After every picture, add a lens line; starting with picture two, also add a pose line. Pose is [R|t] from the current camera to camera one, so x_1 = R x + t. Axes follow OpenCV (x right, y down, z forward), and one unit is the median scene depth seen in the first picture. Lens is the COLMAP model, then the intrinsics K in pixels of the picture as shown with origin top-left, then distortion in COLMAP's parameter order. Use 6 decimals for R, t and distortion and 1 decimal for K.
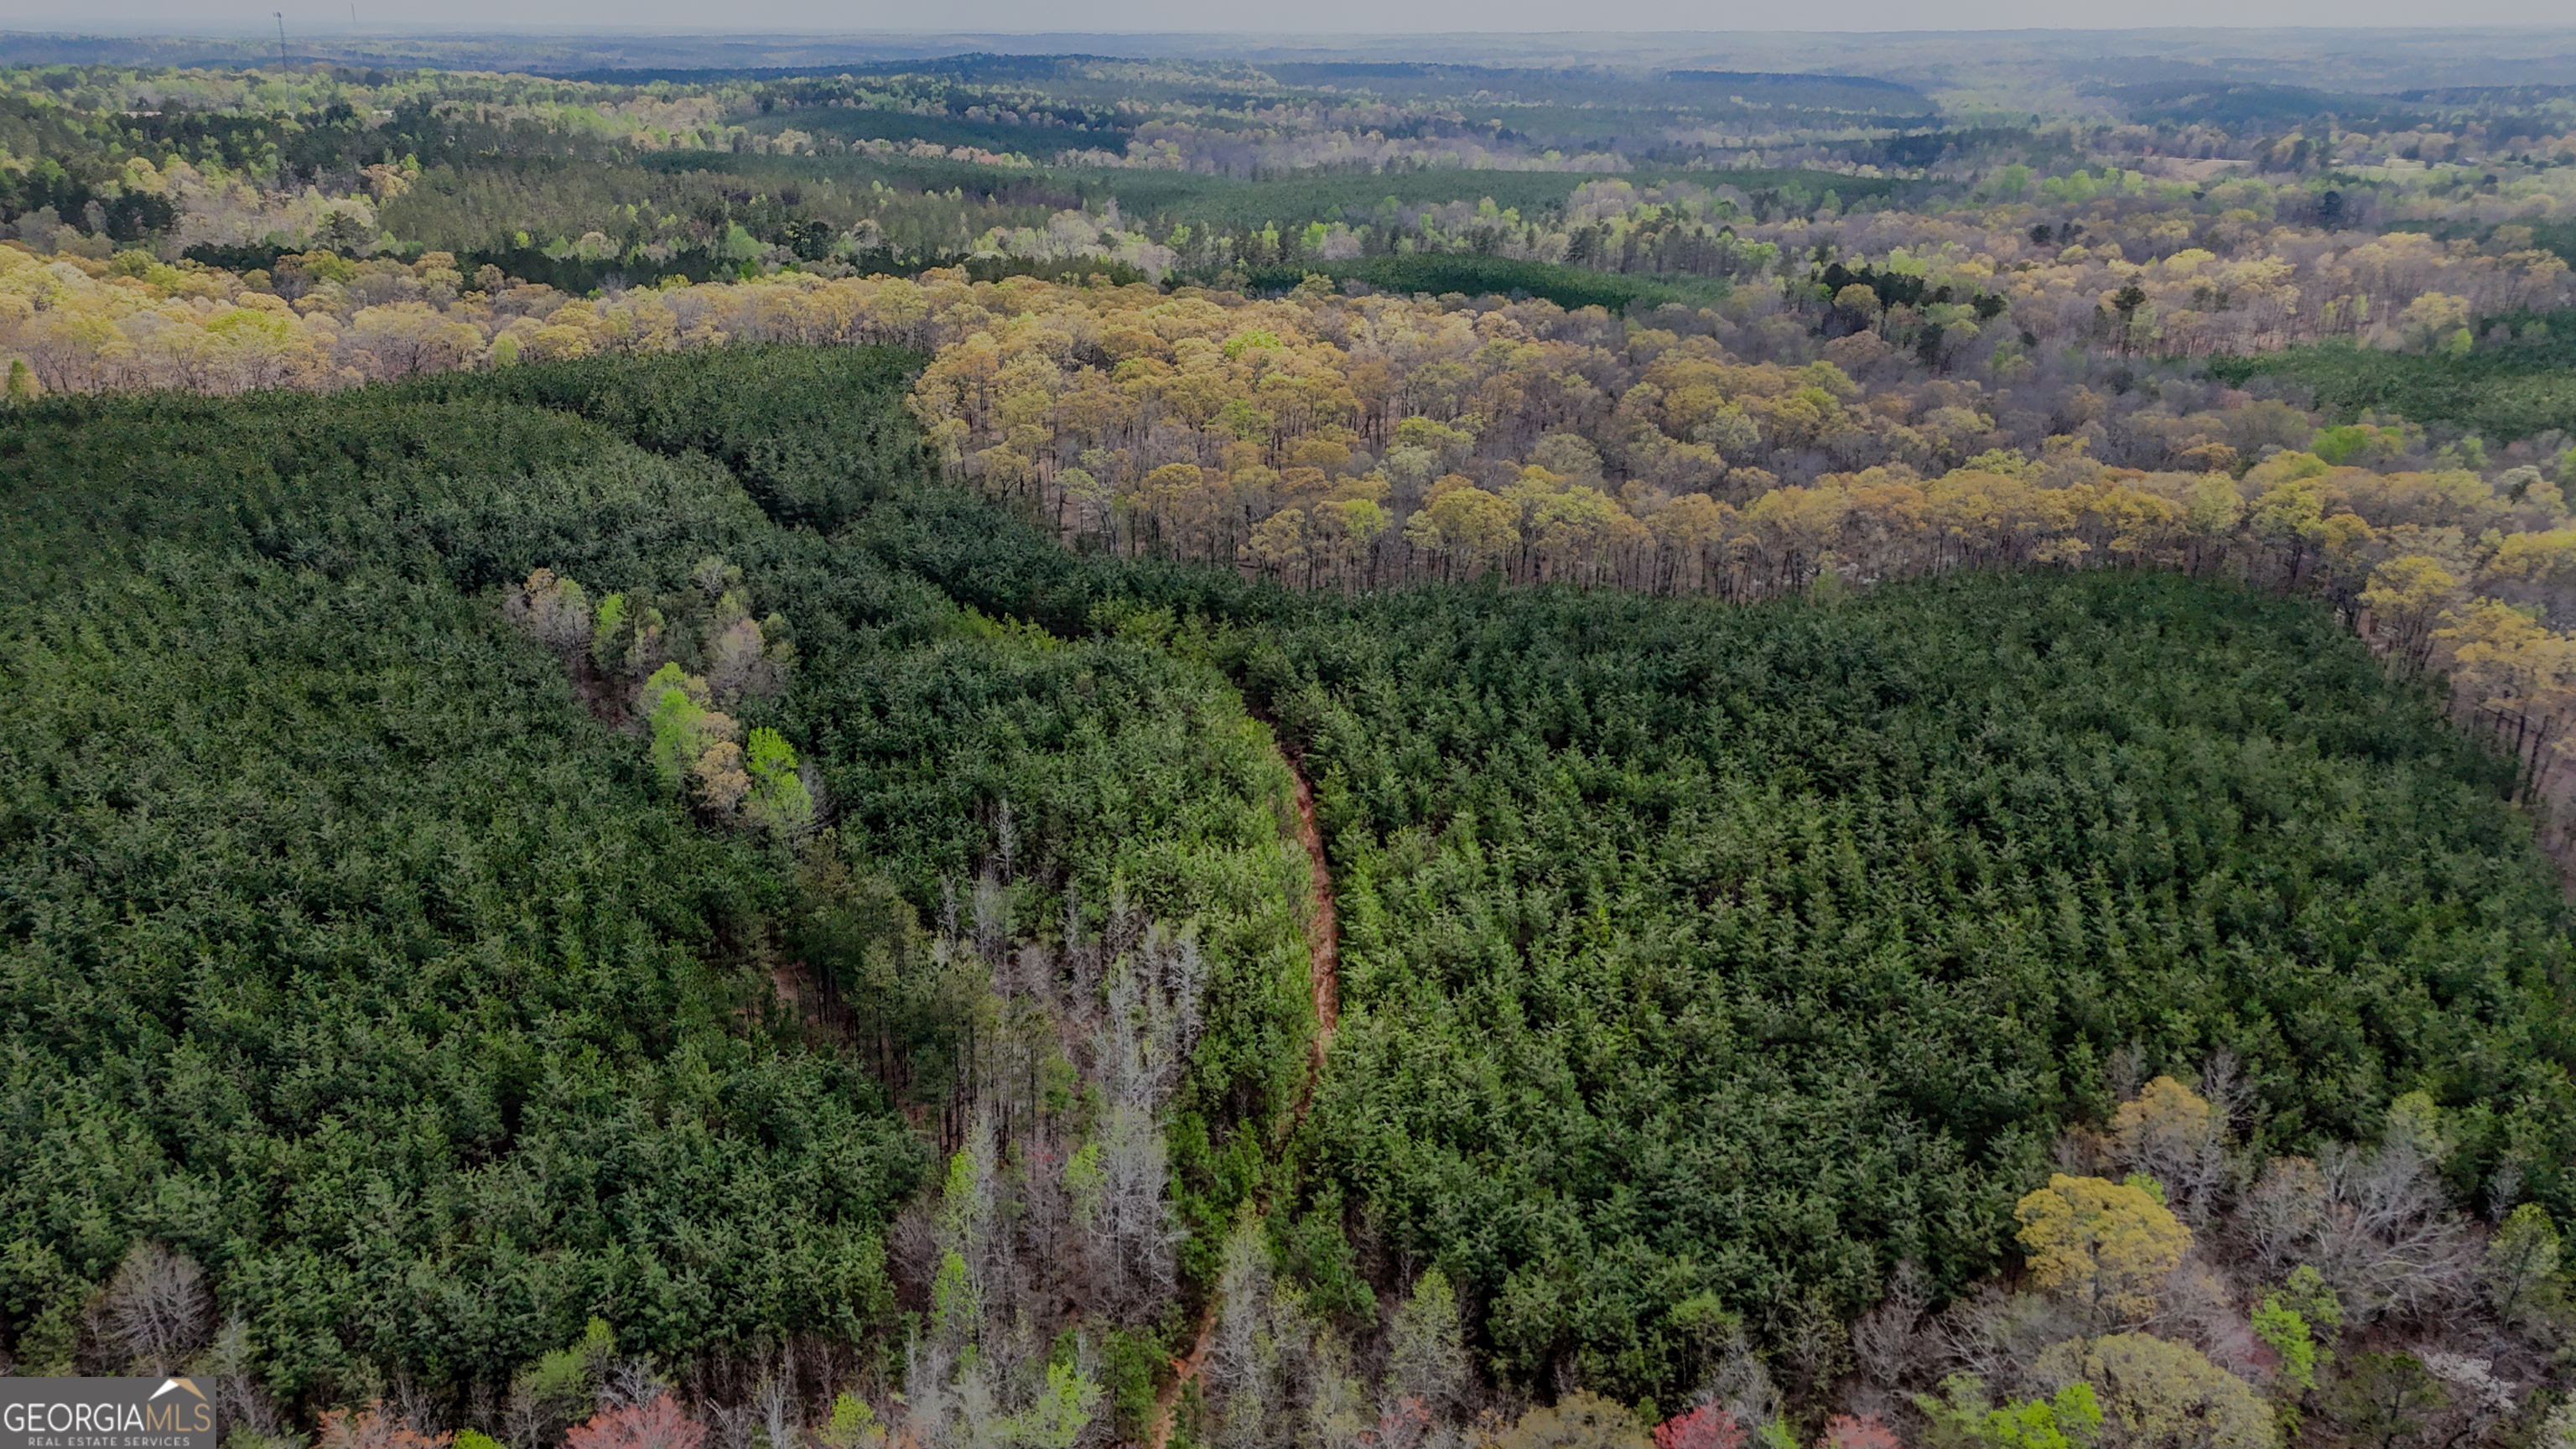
lens RADIAL K [[1881.1, 0, 1301.5], [0, 1881.1, 733.9], [0, 0, 1]] dist [0.096230, -0.084001]
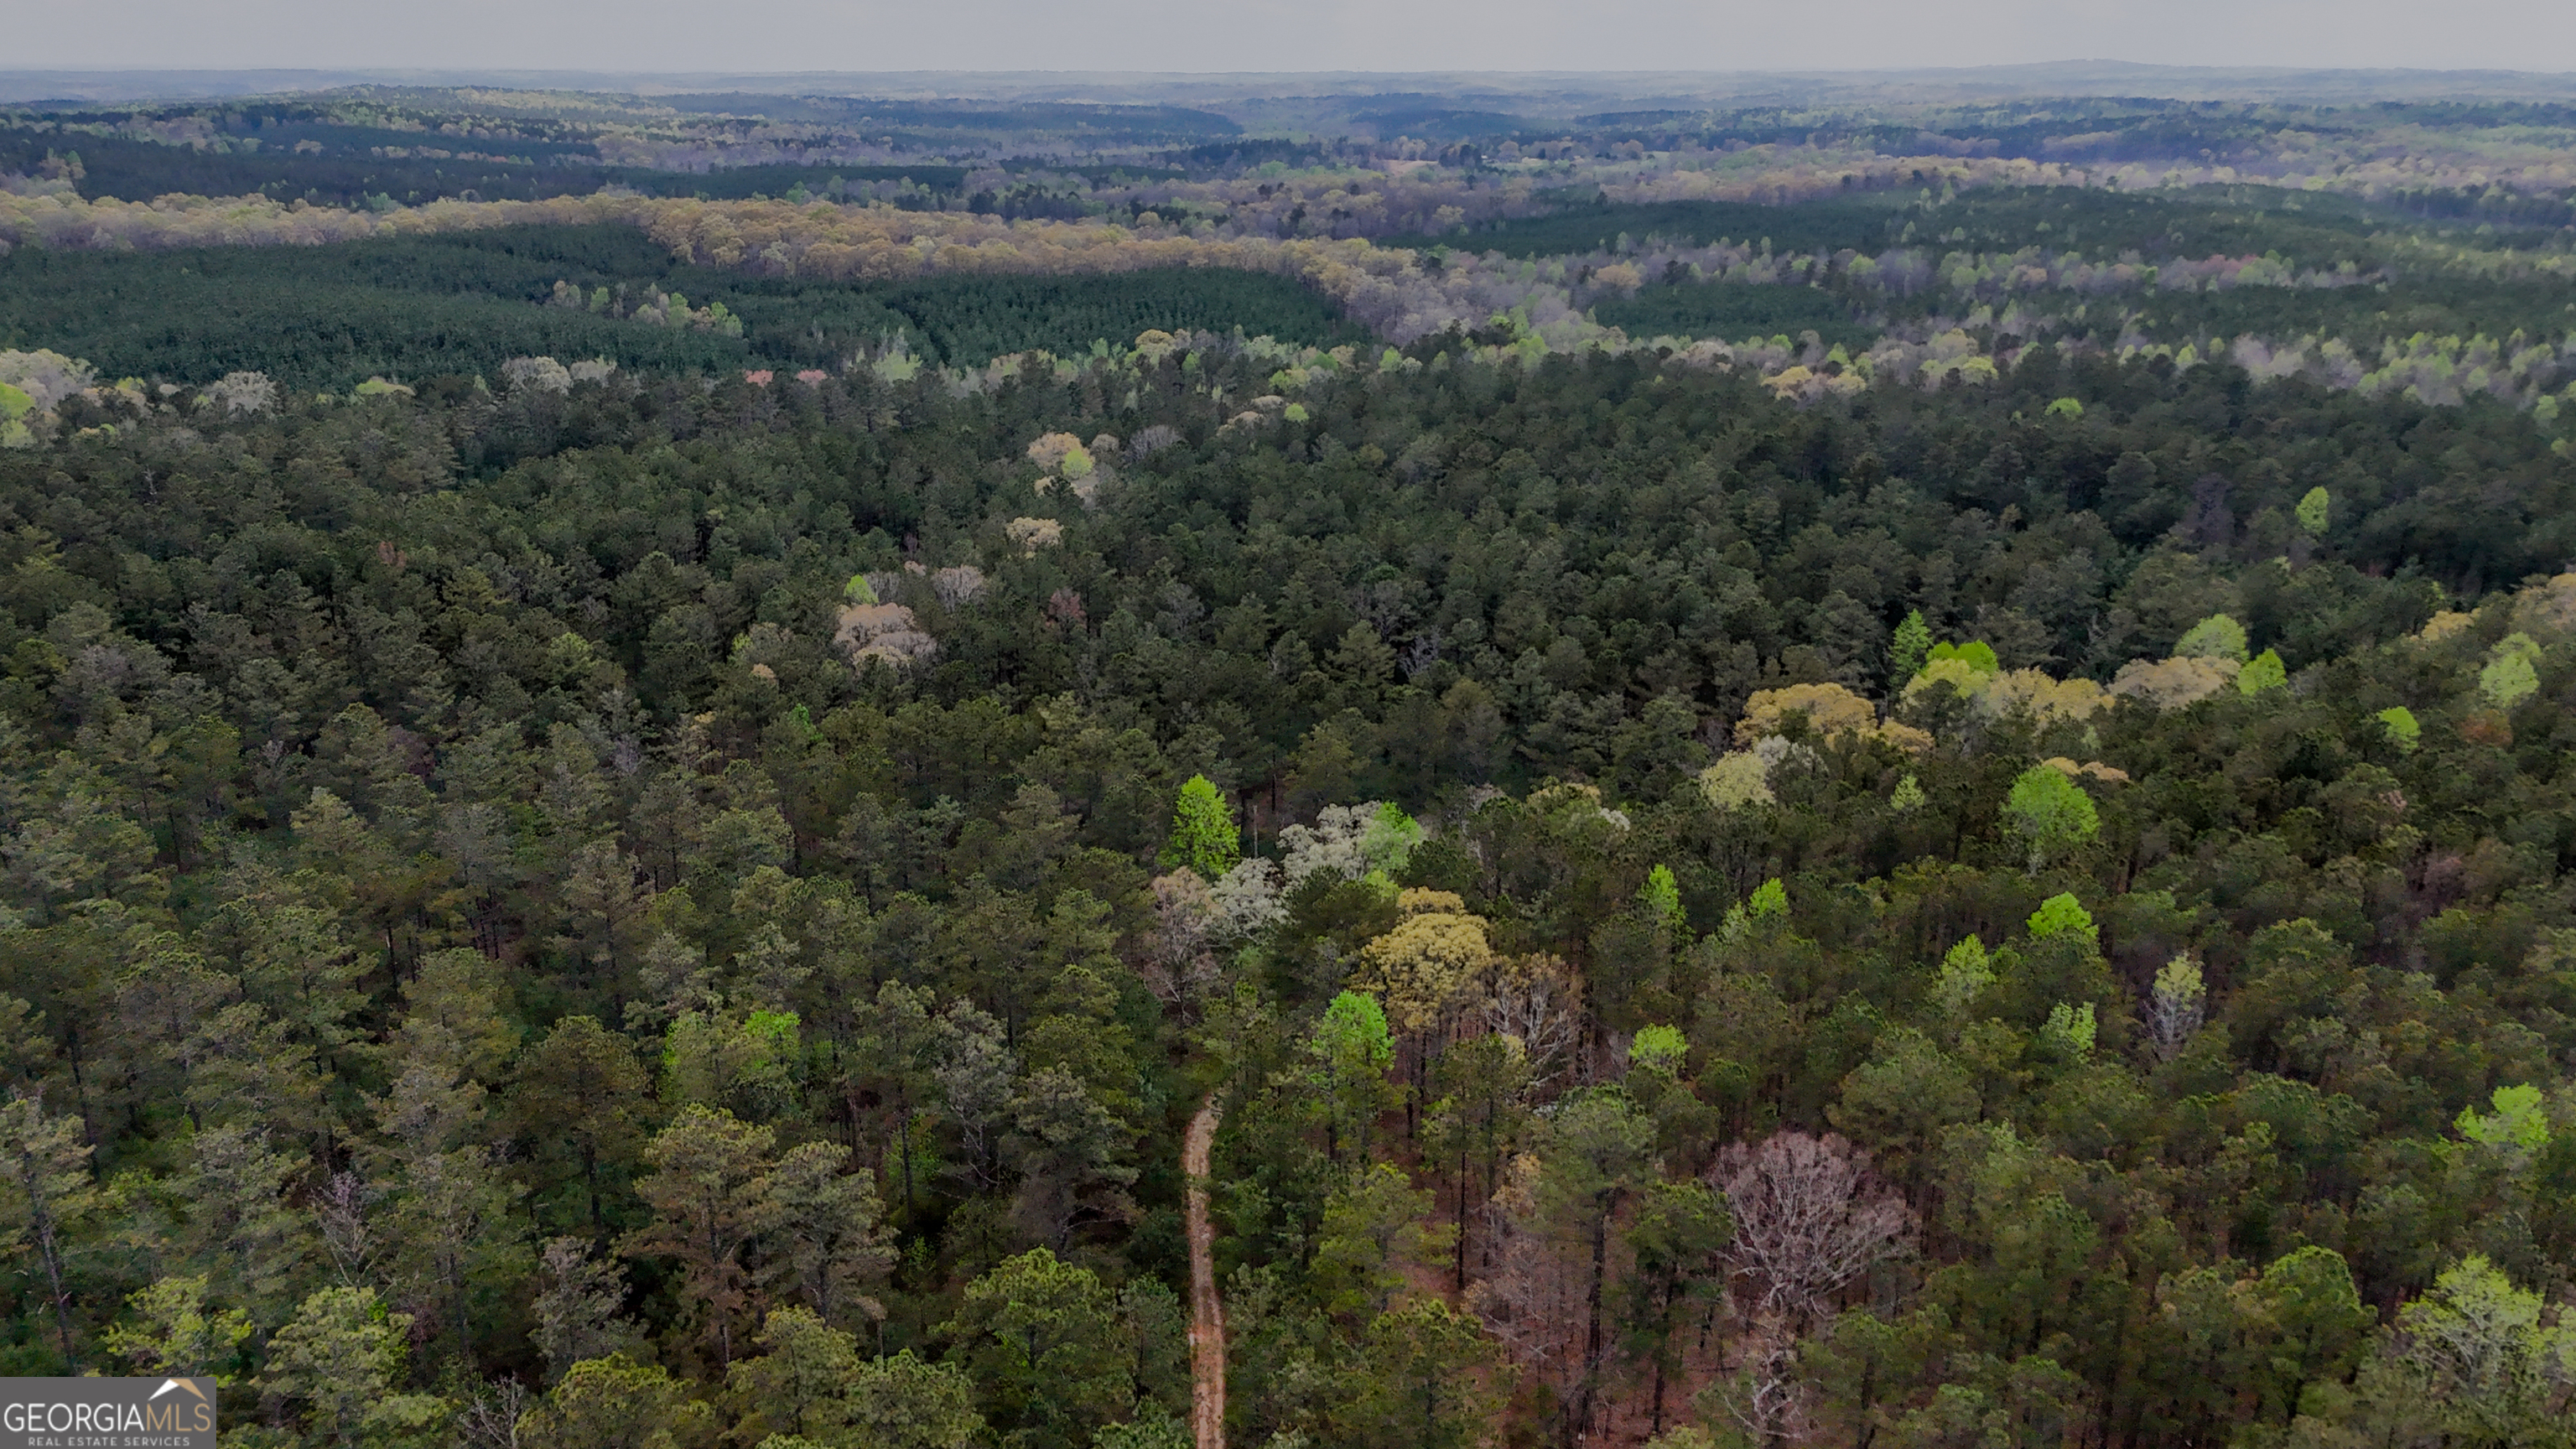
lens RADIAL K [[1881.1, 0, 1301.5], [0, 1881.1, 733.9], [0, 0, 1]] dist [0.096230, -0.084001]
pose [[0.949782, -0.108215, 0.293605, -0.321372], [0.113666, 0.993518, -0.001514, 0.643026], [-0.291538, 0.034811, 0.955926, -1.662358]]
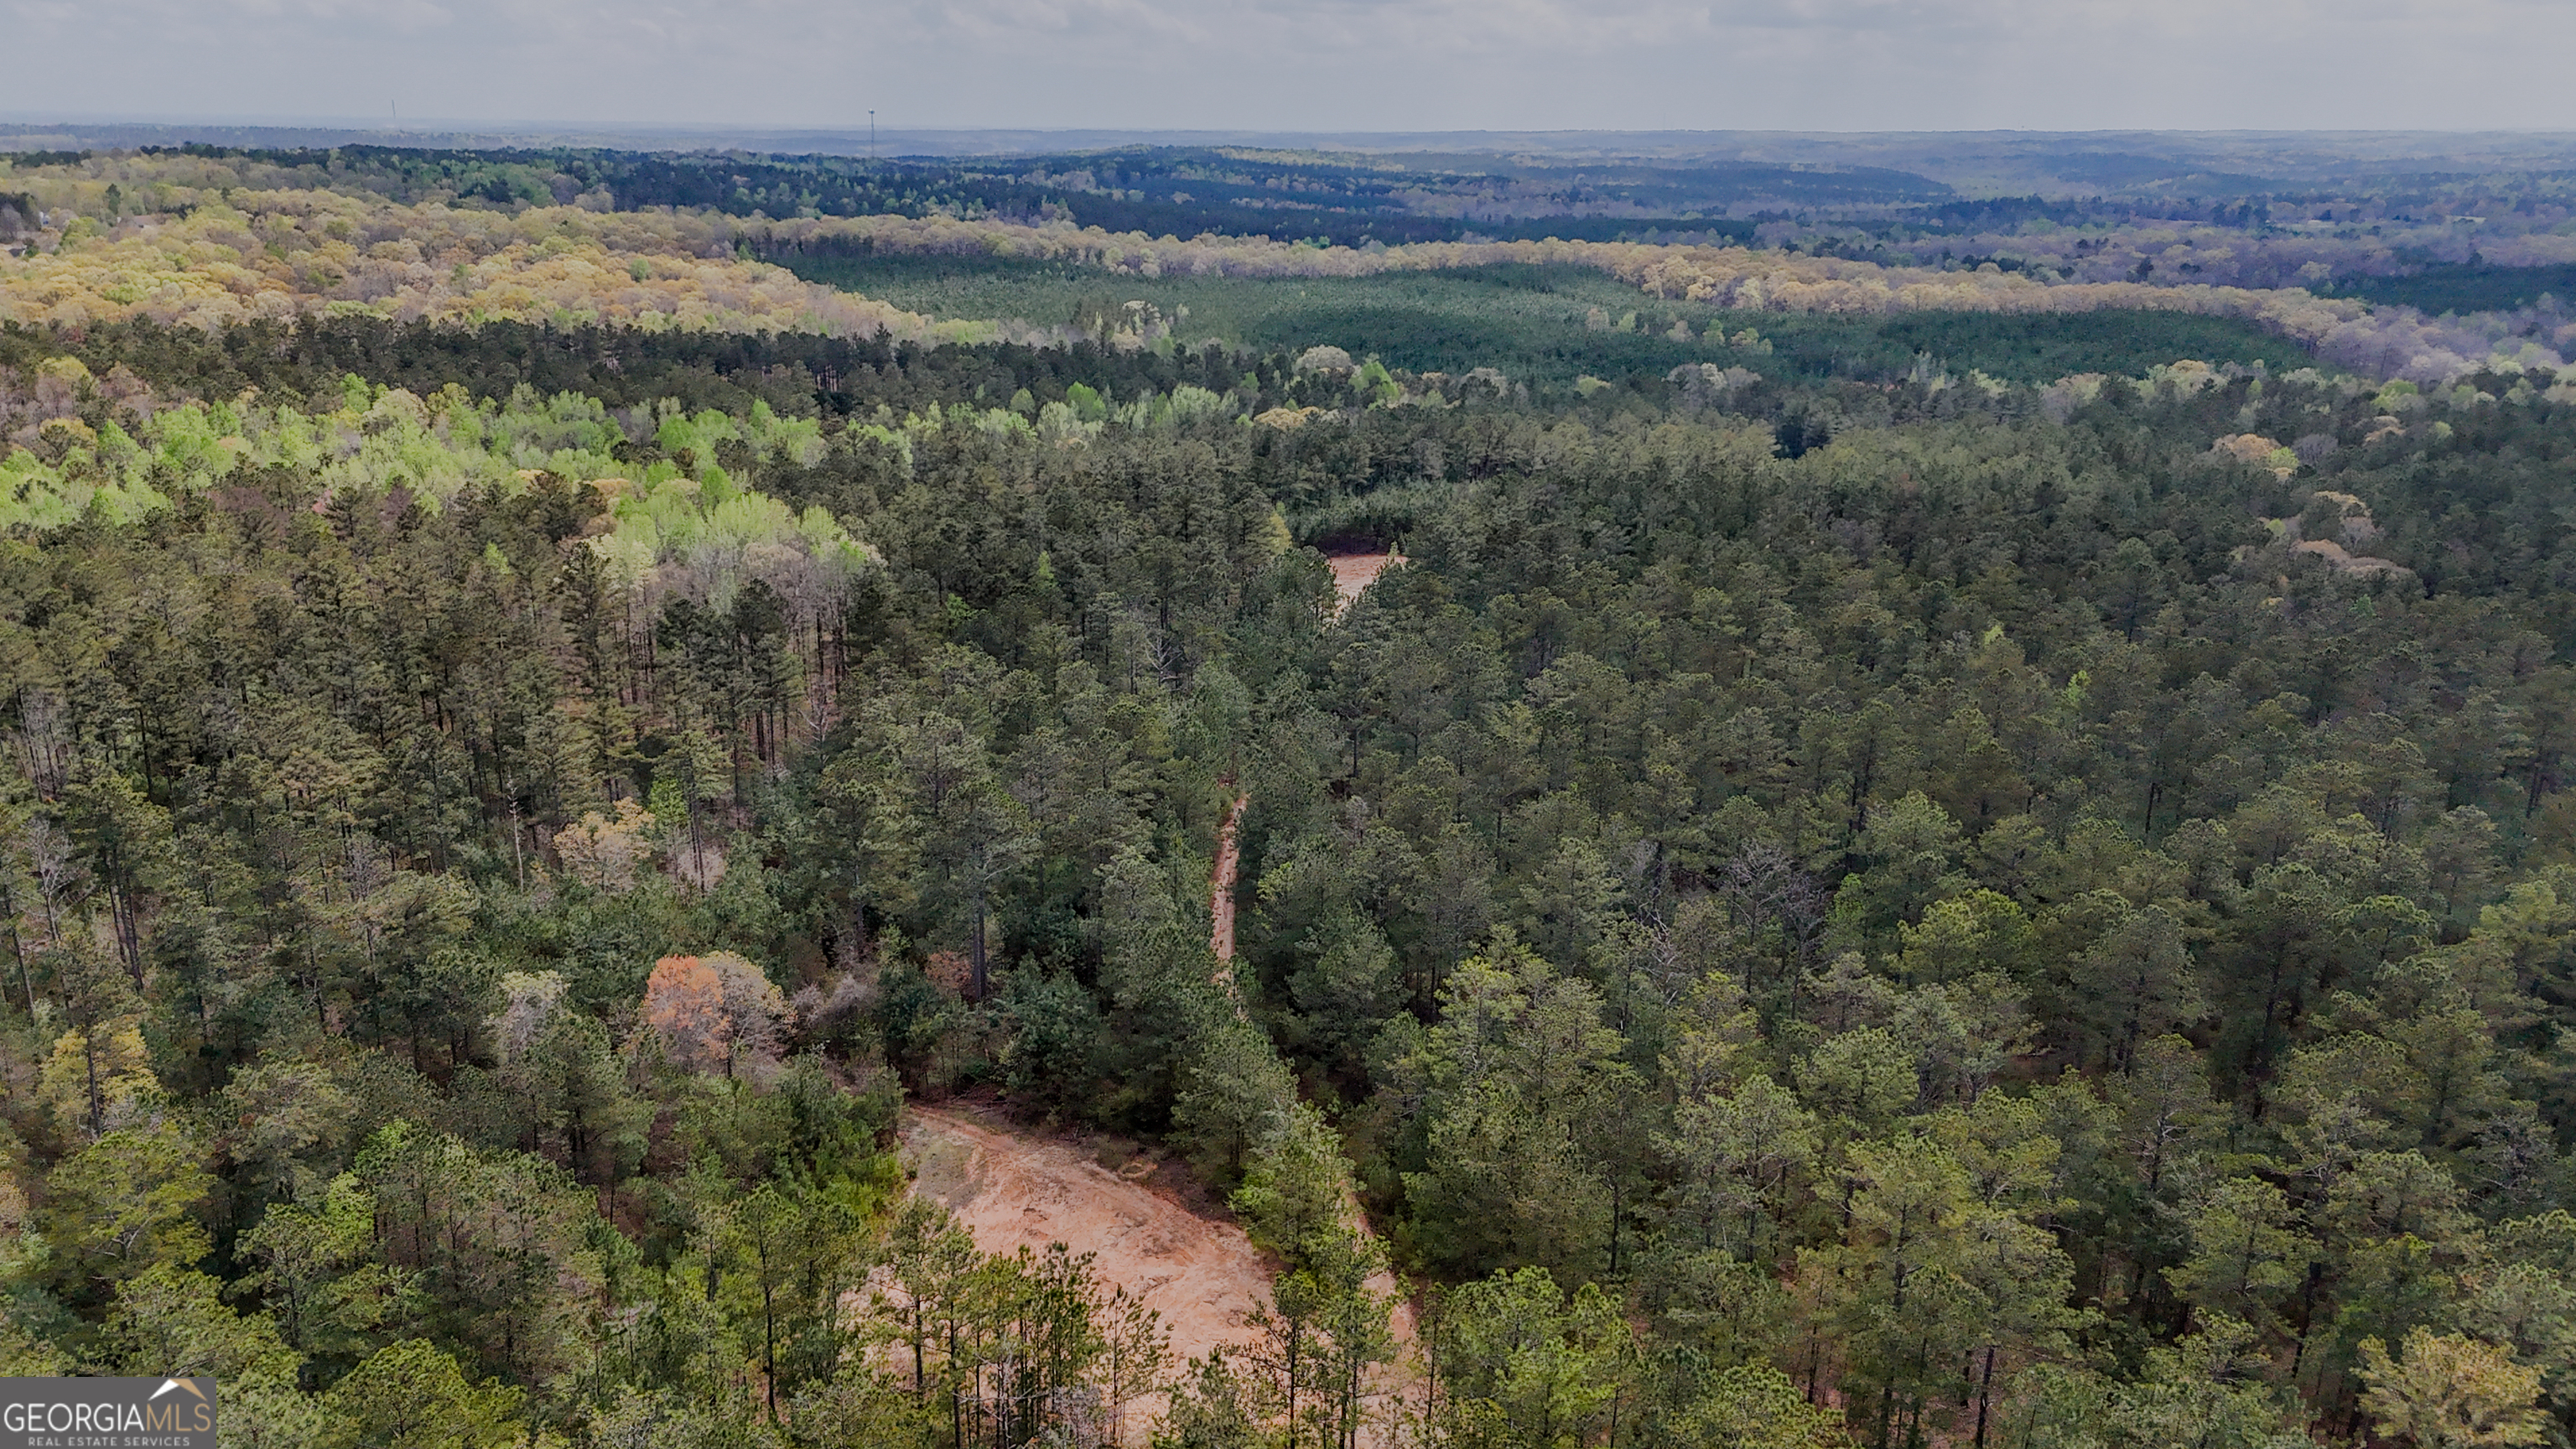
lens RADIAL K [[1881.1, 0, 1301.5], [0, 1881.1, 733.9], [0, 0, 1]] dist [0.096230, -0.084001]
pose [[0.999892, 0.000413, 0.014684, -0.997776], [0.000251, 0.998981, -0.045130, 0.751513], [-0.014687, 0.045129, 0.998873, -1.975317]]
